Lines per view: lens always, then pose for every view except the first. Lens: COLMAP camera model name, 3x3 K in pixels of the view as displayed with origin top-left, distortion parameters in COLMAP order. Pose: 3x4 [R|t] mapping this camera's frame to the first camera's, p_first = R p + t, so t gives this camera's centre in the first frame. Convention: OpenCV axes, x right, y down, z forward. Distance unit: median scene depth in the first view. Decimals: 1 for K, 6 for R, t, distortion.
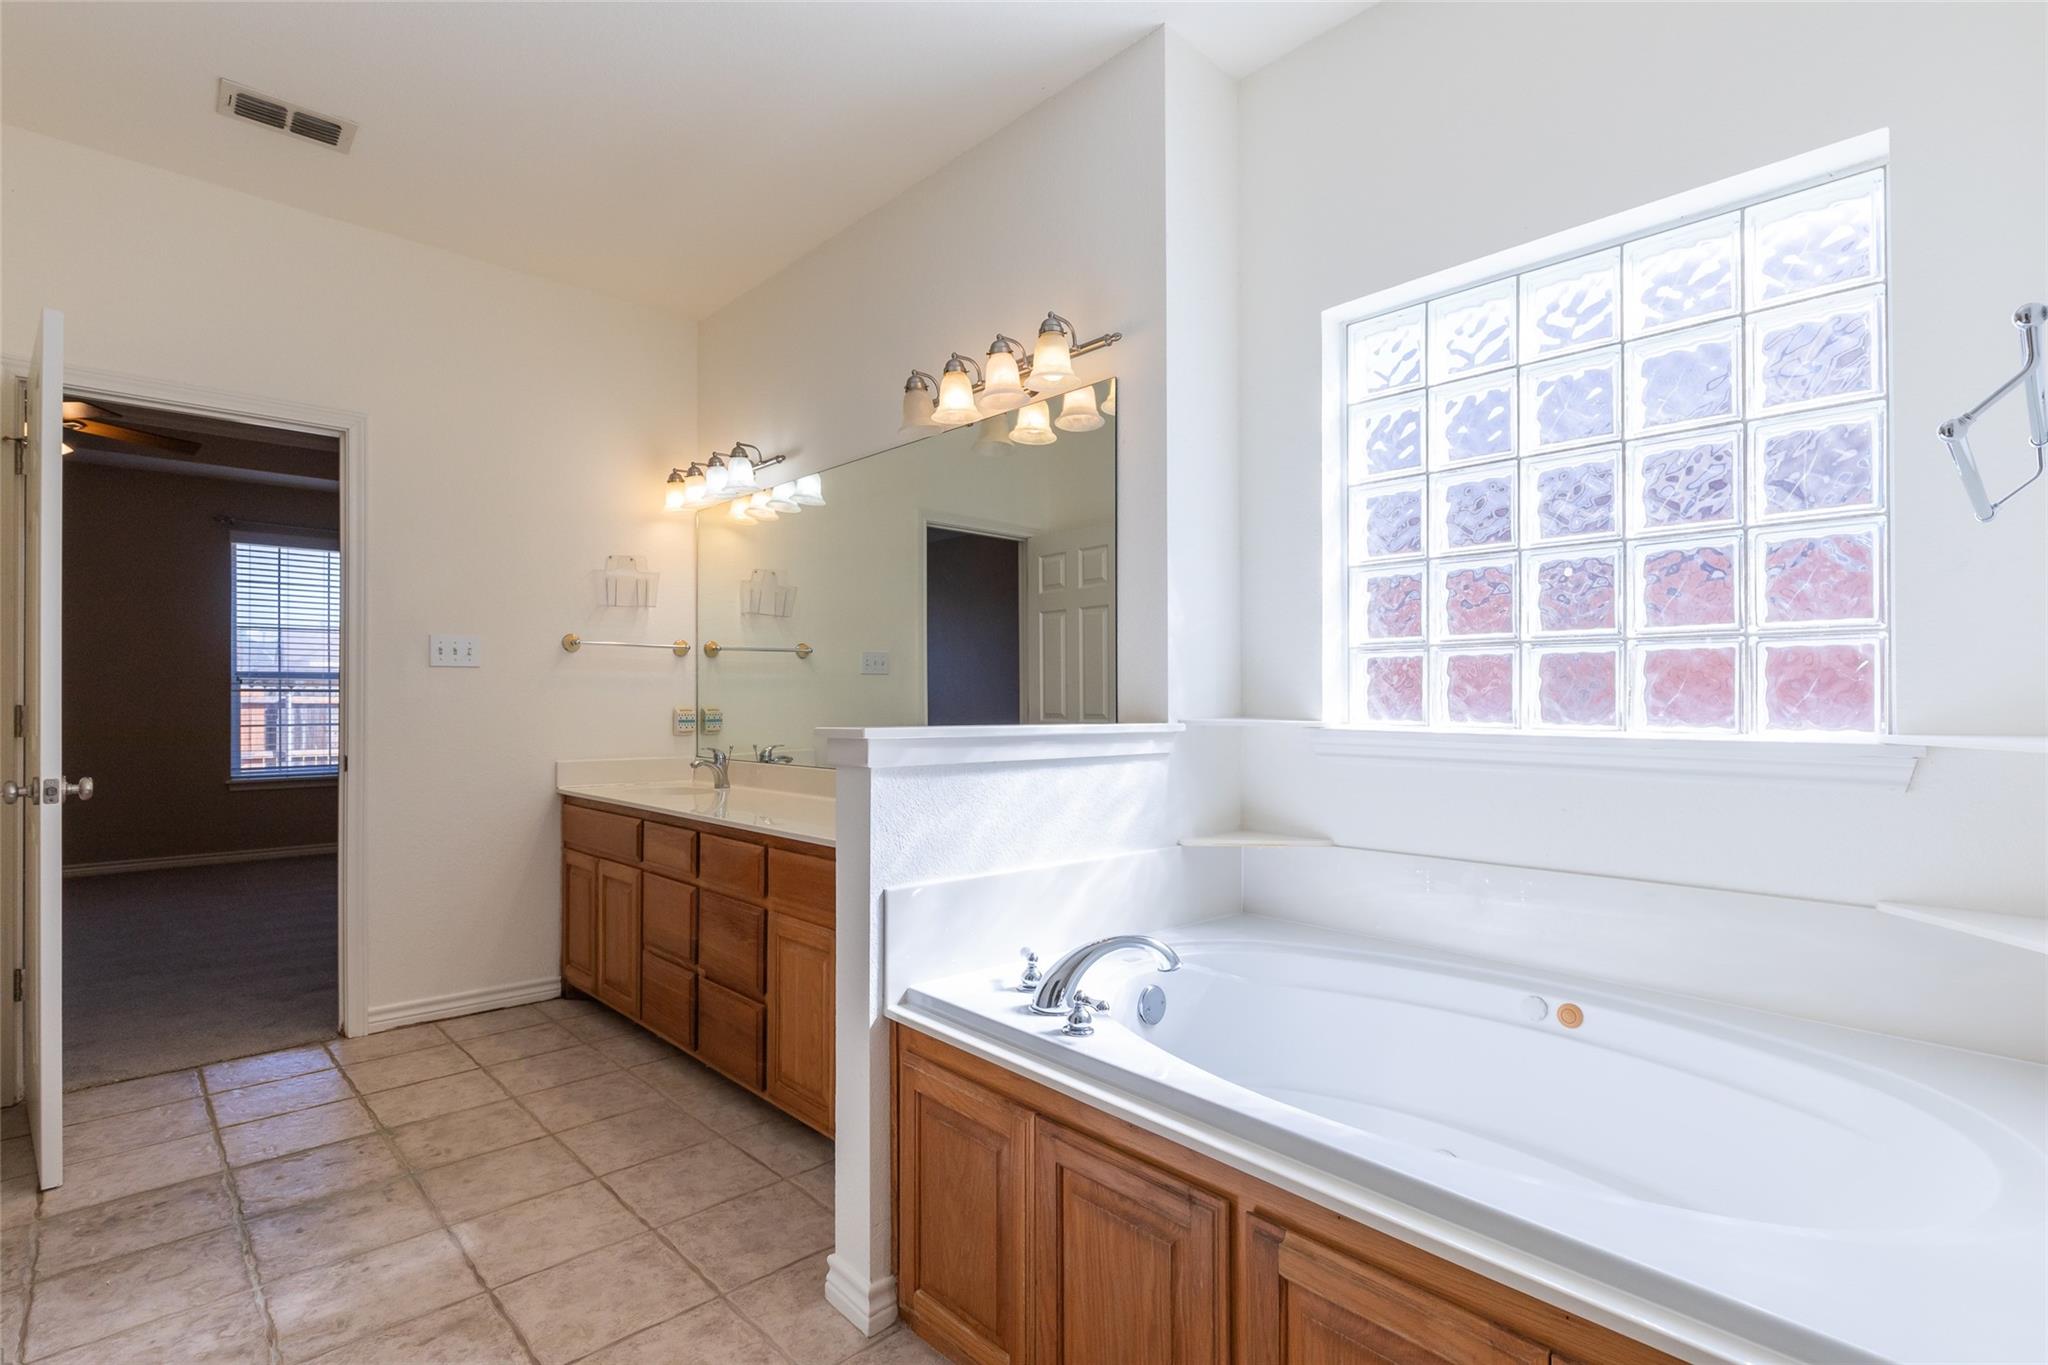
lens RADIAL K [[969.1, 0, 1020.1], [0, 969.1, 688.0], [0, 0, 1]] dist [0.000089, 0.001113]
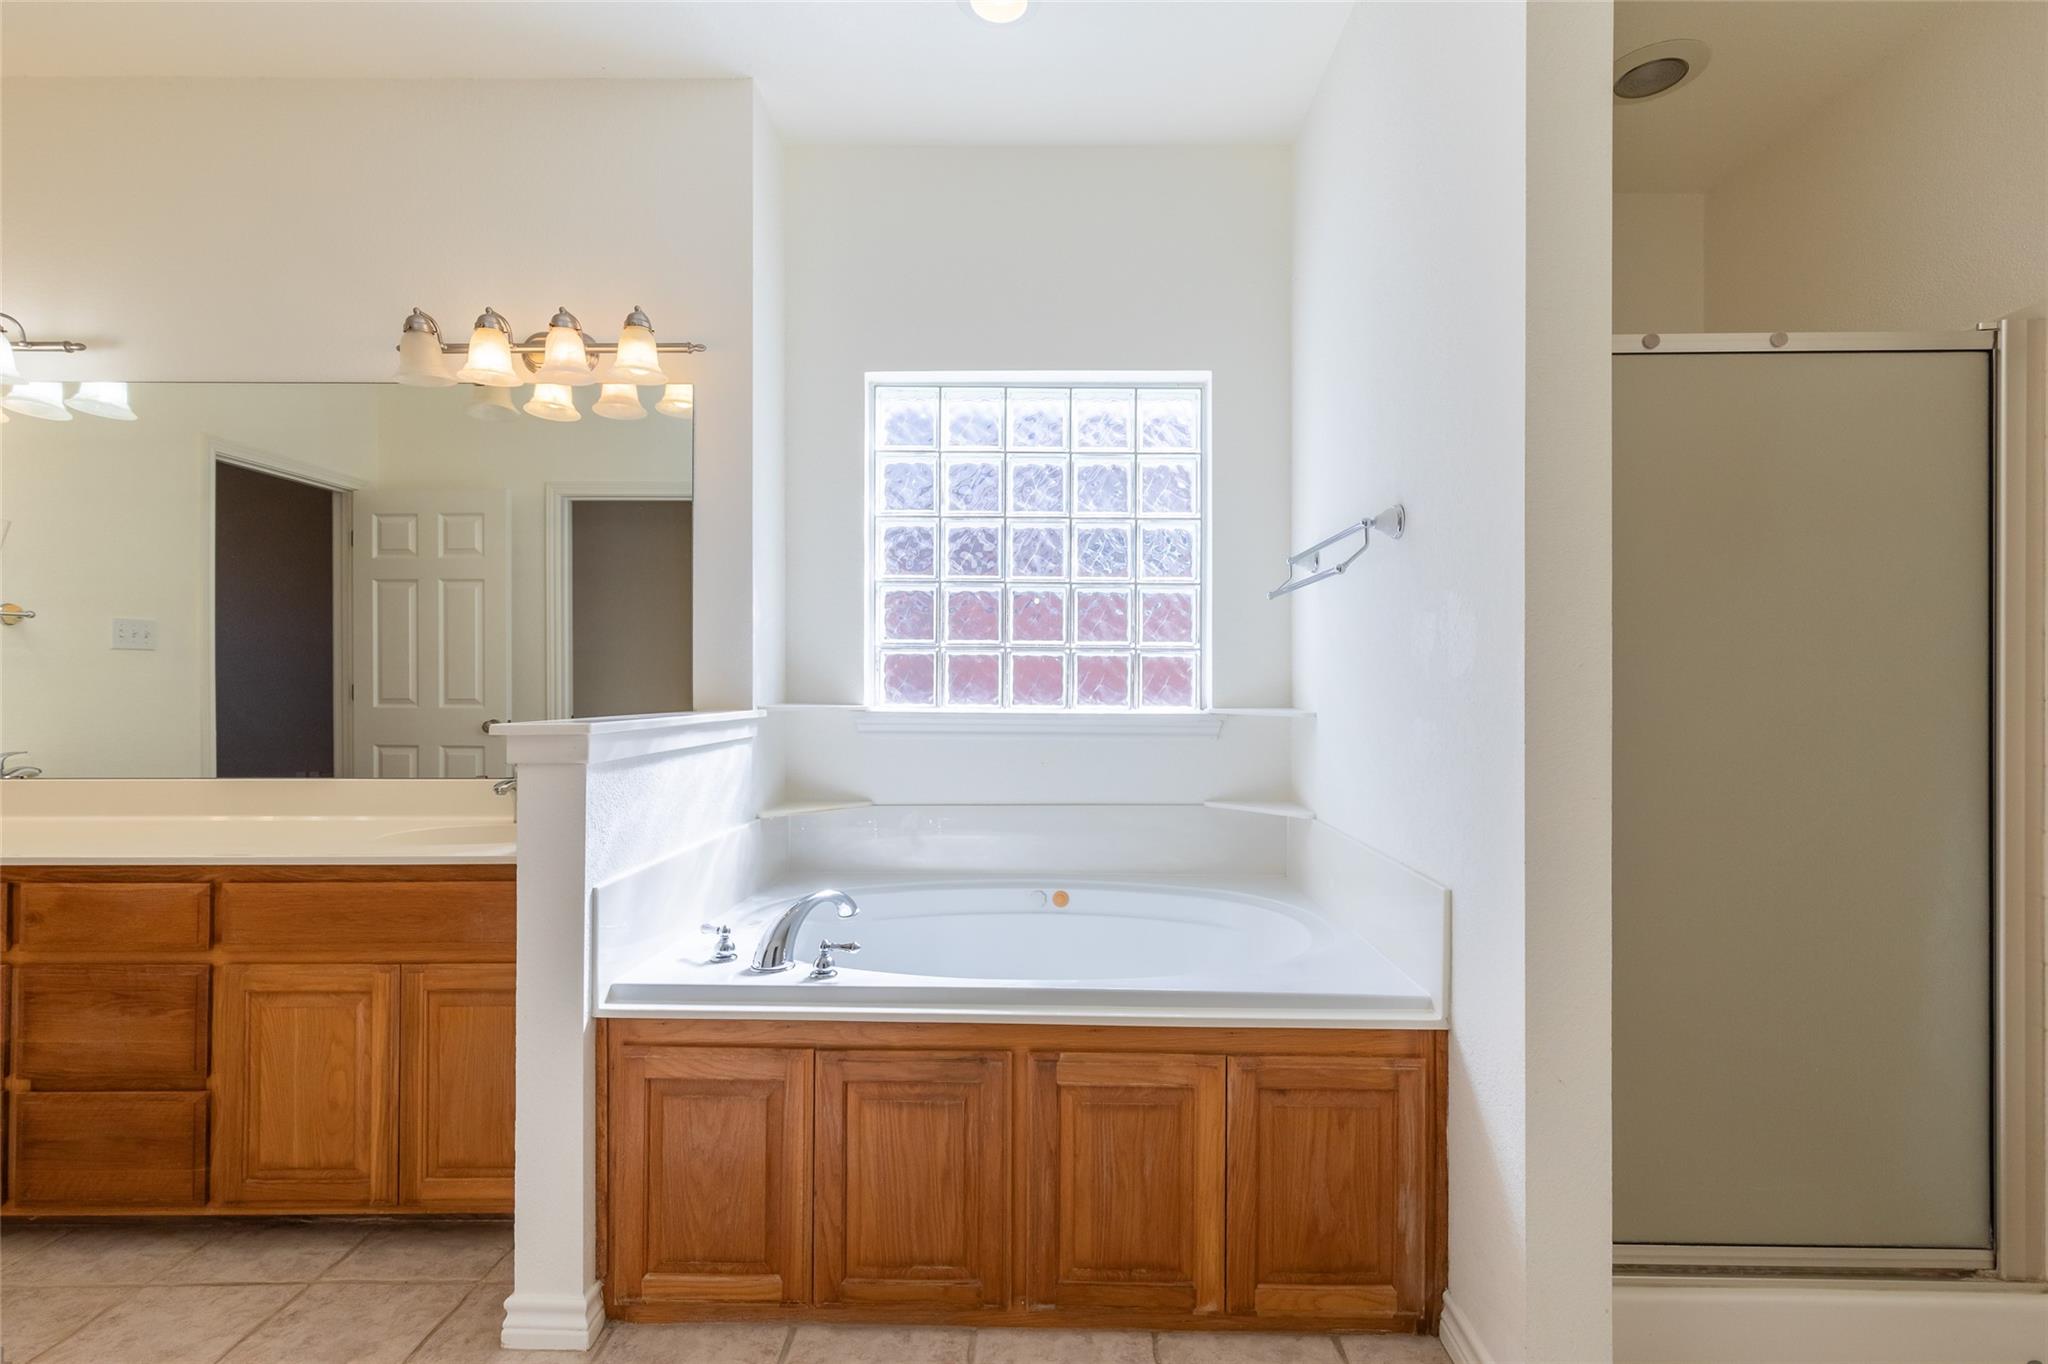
lens RADIAL K [[933.3, 0, 1035.8], [0, 933.3, 672.1], [0, 0, 1]] dist [0.009888, -0.000420]
pose [[0.690390, 0.008041, 0.723393, -0.495329], [-0.011736, 0.999931, 0.000086, -0.013638], [-0.723342, -0.008549, 0.690437, 0.028490]]
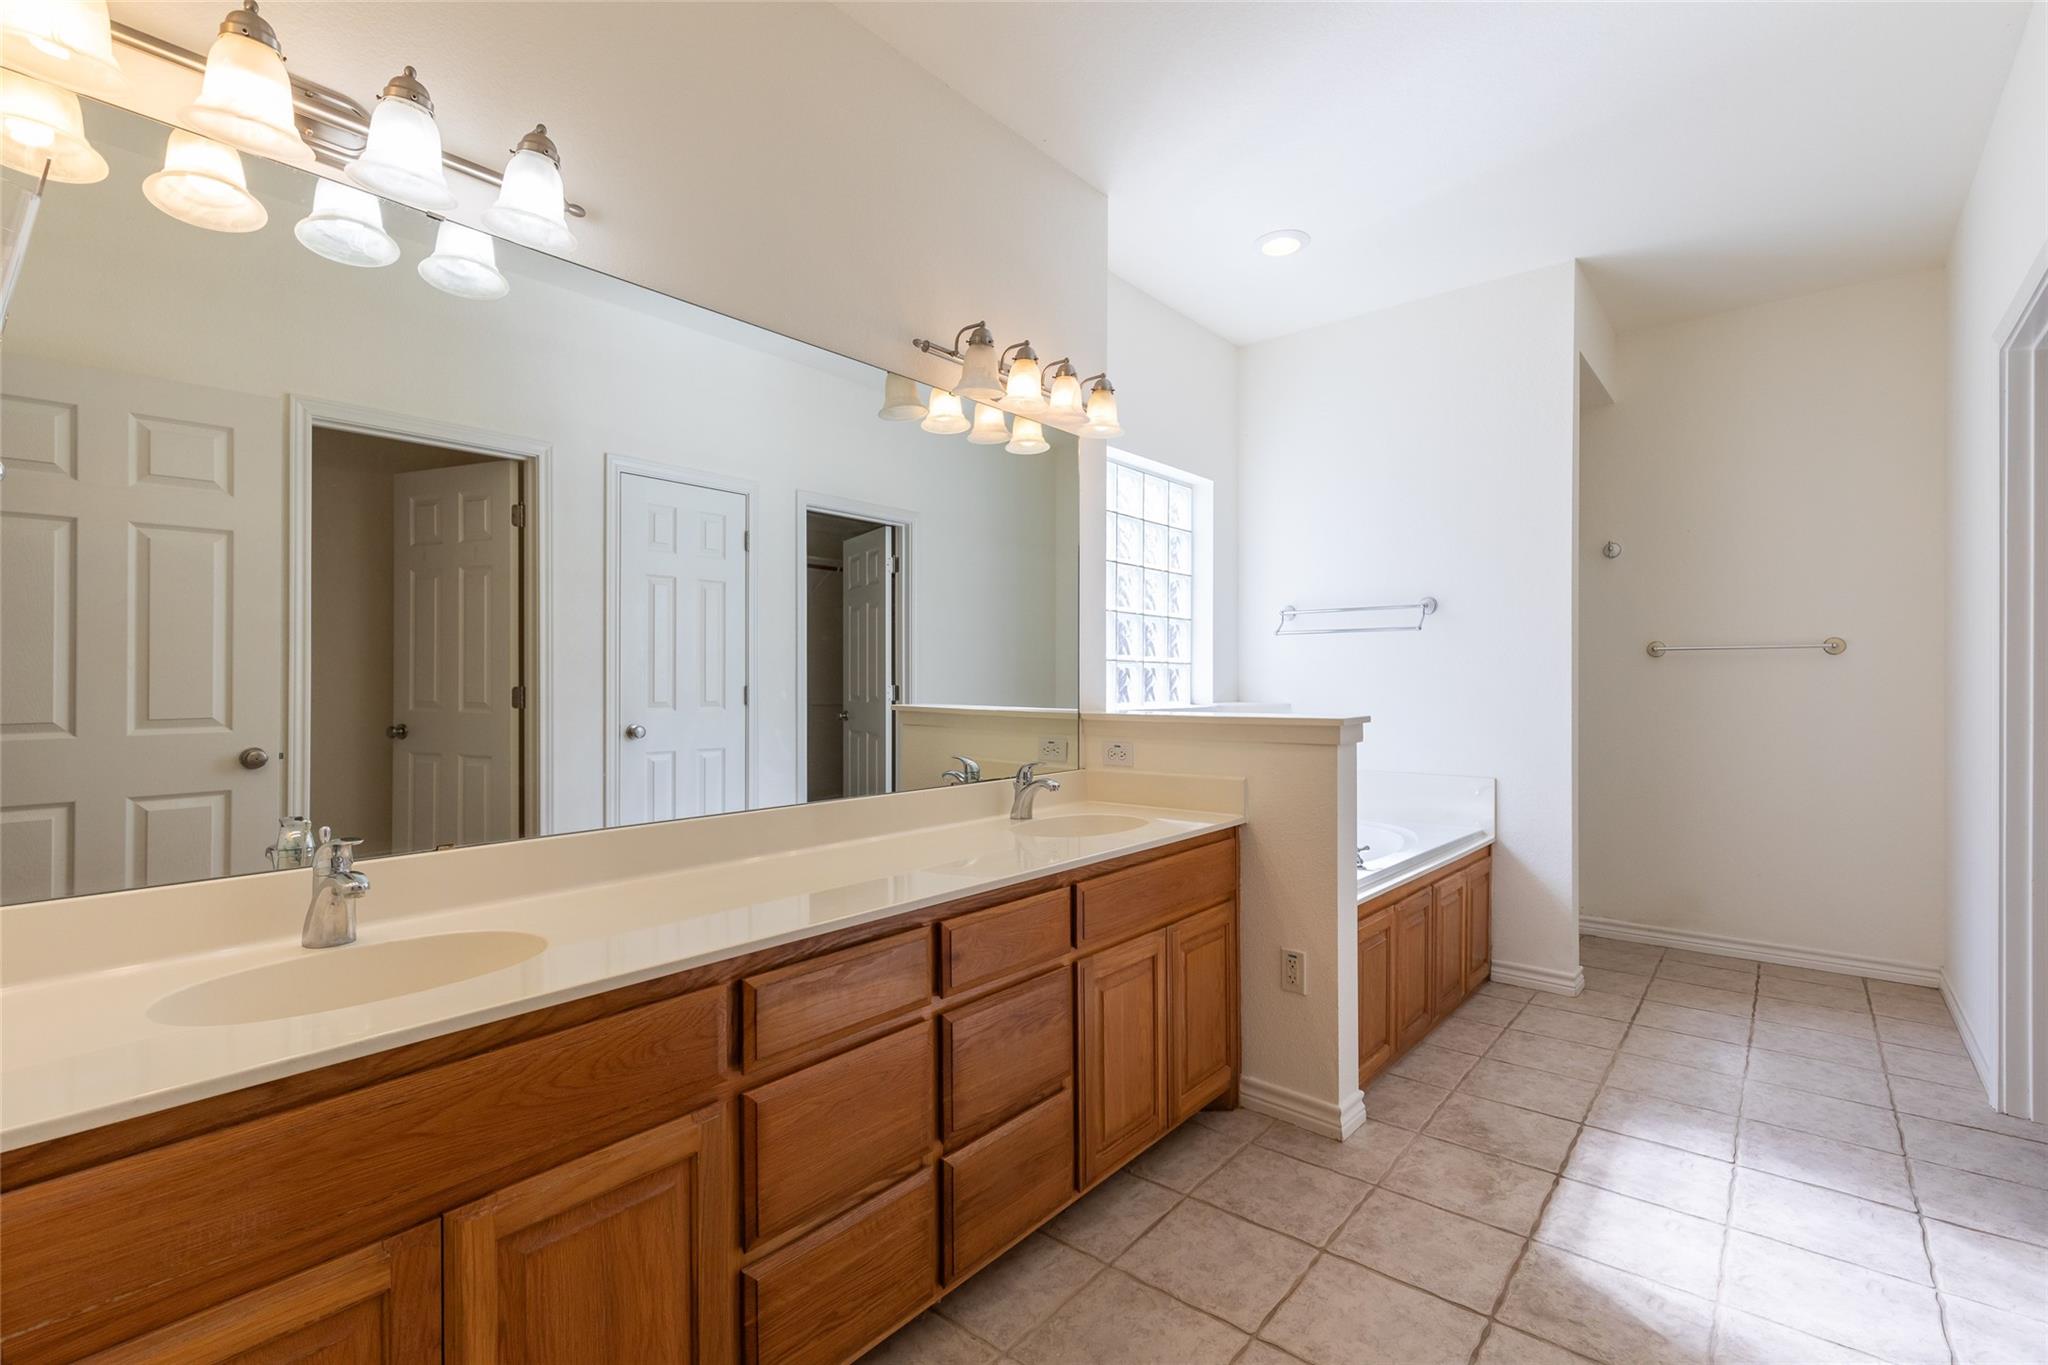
lens RADIAL K [[933.3, 0, 1024.2], [0, 933.3, 685.0], [0, 0, 1]] dist [0.009888, -0.000420]
pose [[-0.125409, 0.001073, 0.992105, -1.418988], [-0.012620, 0.999917, -0.002677, 0.005614], [-0.992025, -0.012856, -0.125385, 1.591333]]
